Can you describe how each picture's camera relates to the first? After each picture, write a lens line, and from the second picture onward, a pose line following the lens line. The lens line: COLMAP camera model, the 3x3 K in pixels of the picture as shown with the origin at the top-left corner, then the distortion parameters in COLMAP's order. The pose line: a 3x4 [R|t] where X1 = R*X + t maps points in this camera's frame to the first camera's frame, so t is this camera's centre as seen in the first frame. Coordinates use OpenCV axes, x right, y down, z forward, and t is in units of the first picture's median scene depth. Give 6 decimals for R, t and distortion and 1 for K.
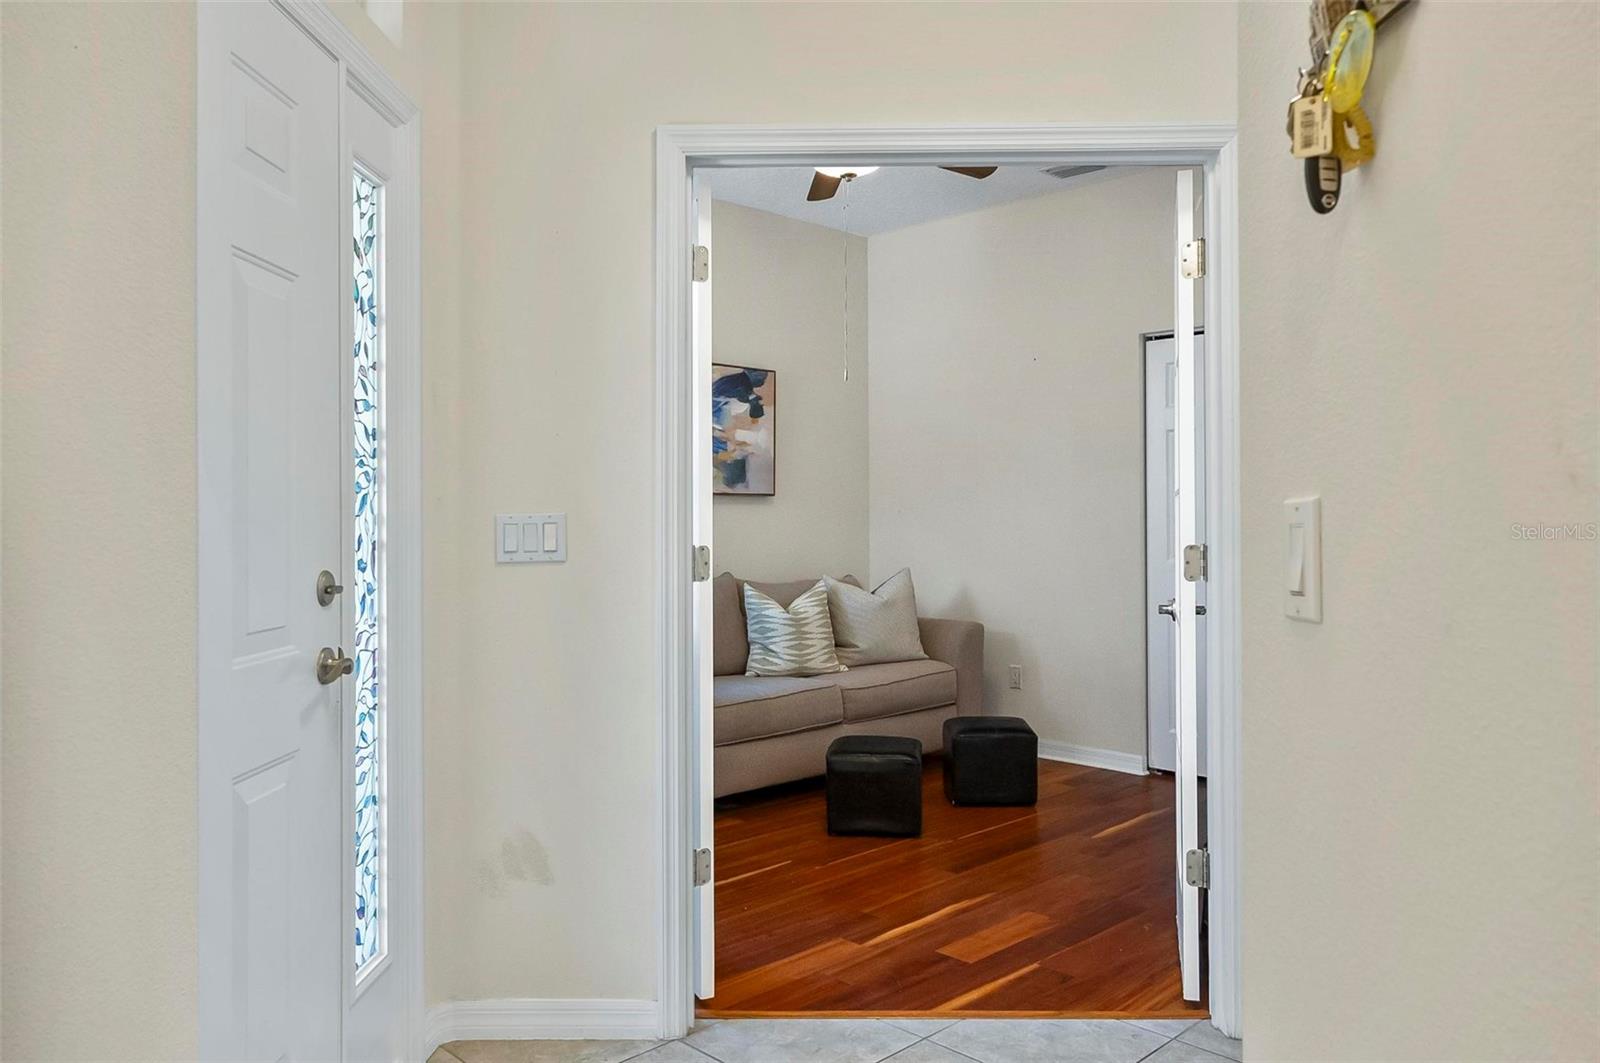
lens RADIAL K [[1126.6, 0, 794.2], [0, 1126.6, 542.6], [0, 0, 1]] dist [-0.008311, -0.001431]
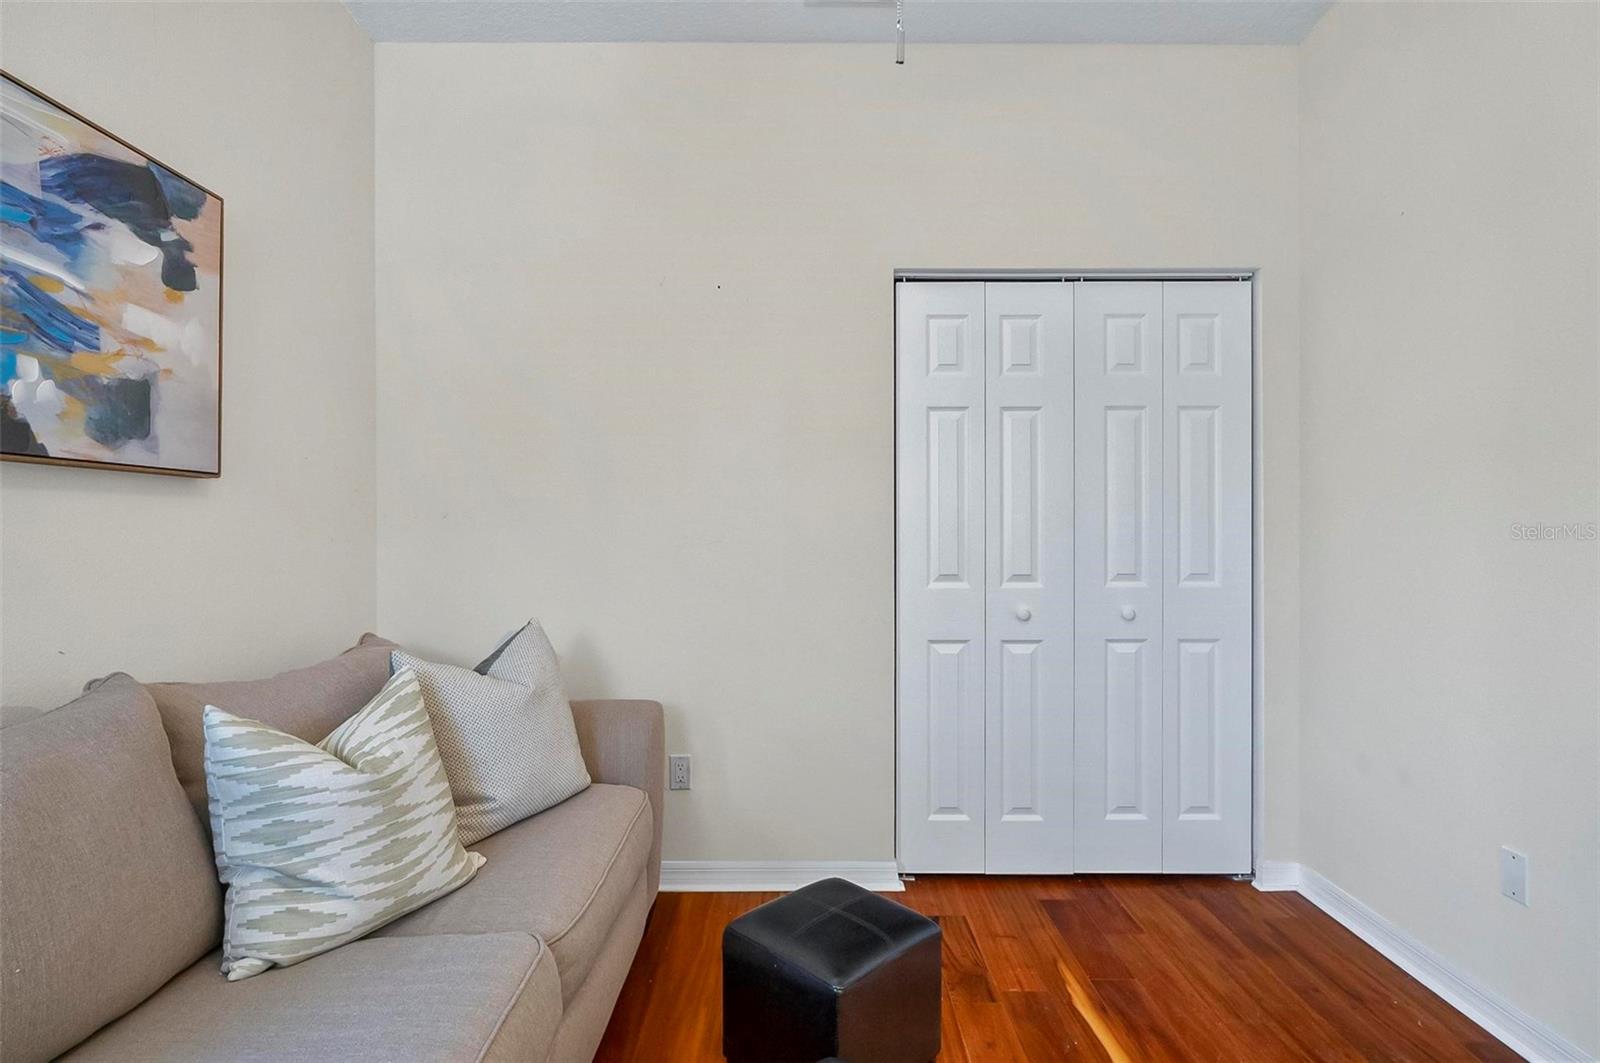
lens RADIAL K [[832.1, 0, 815.6], [0, 832.1, 521.4], [0, 0, 1]] dist [0.005303, 0.001526]
pose [[0.690123, 0.009363, 0.723631, -0.096790], [0.014951, 0.999518, -0.027191, -0.011915], [-0.723537, 0.029584, 0.689651, 0.627550]]
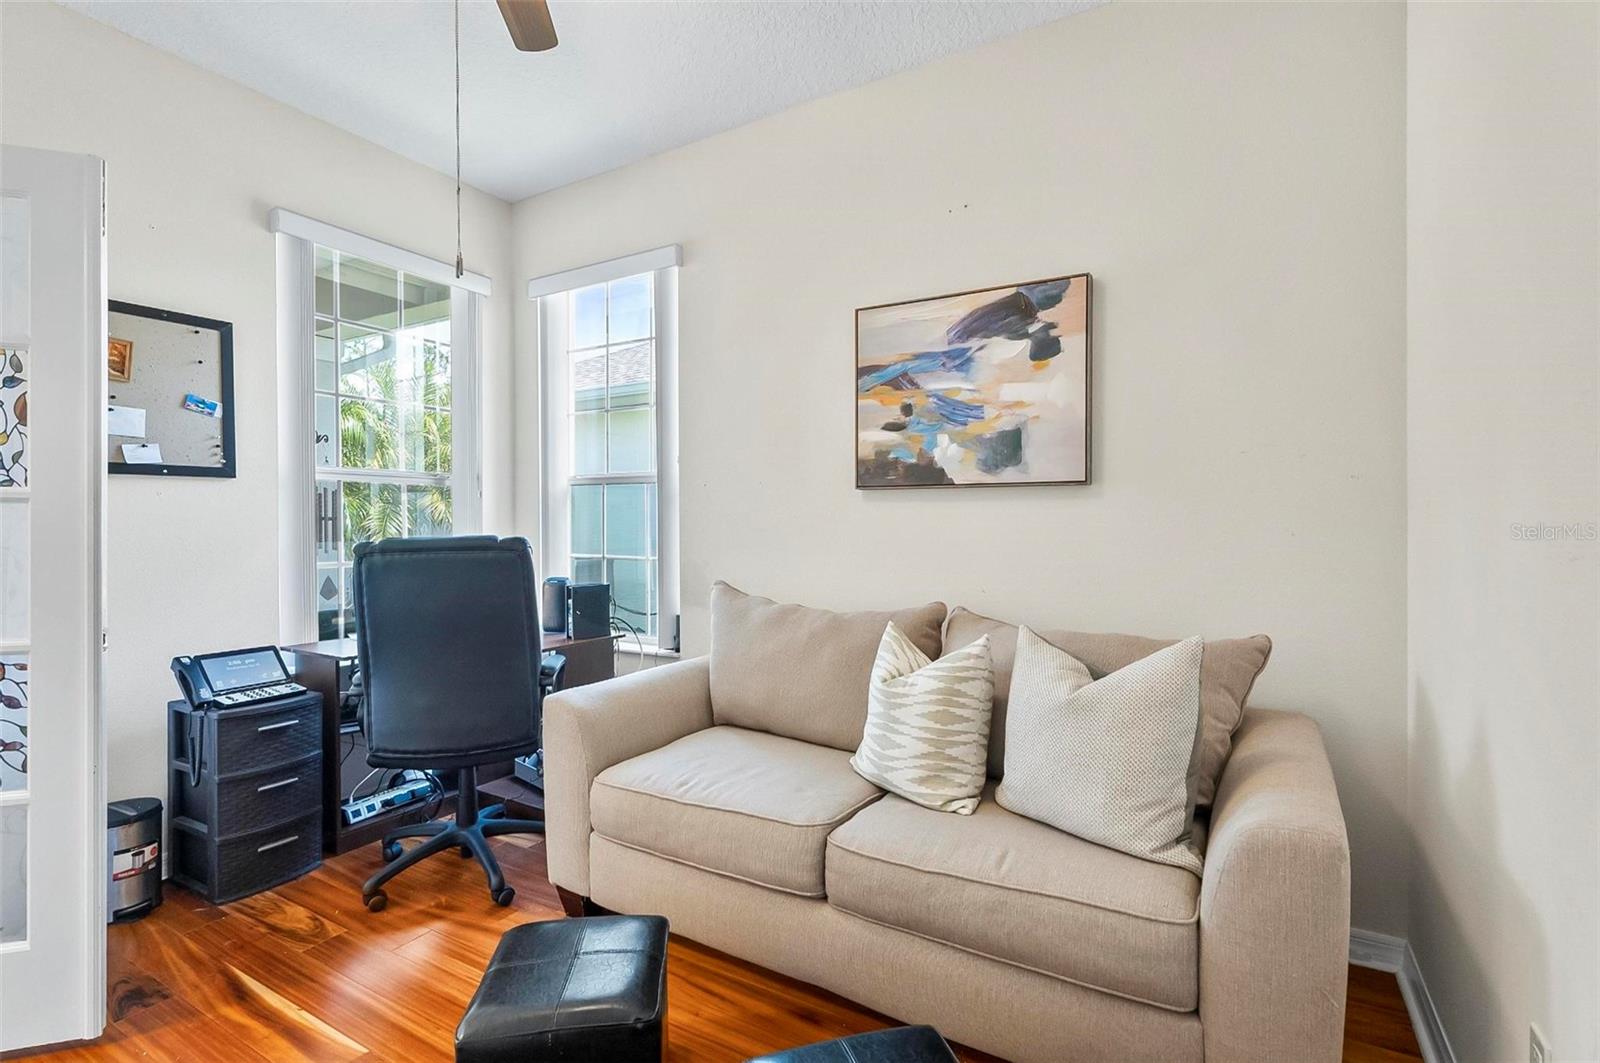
lens RADIAL K [[742.5, 0, 805.4], [0, 742.5, 531.2], [0, 0, 1]] dist [0.003274, -0.001332]
pose [[0.253856, 0.018342, -0.967068, 0.338478], [-0.019132, 0.999720, 0.013939, -0.019636], [0.967053, 0.014963, 0.254136, 0.787660]]
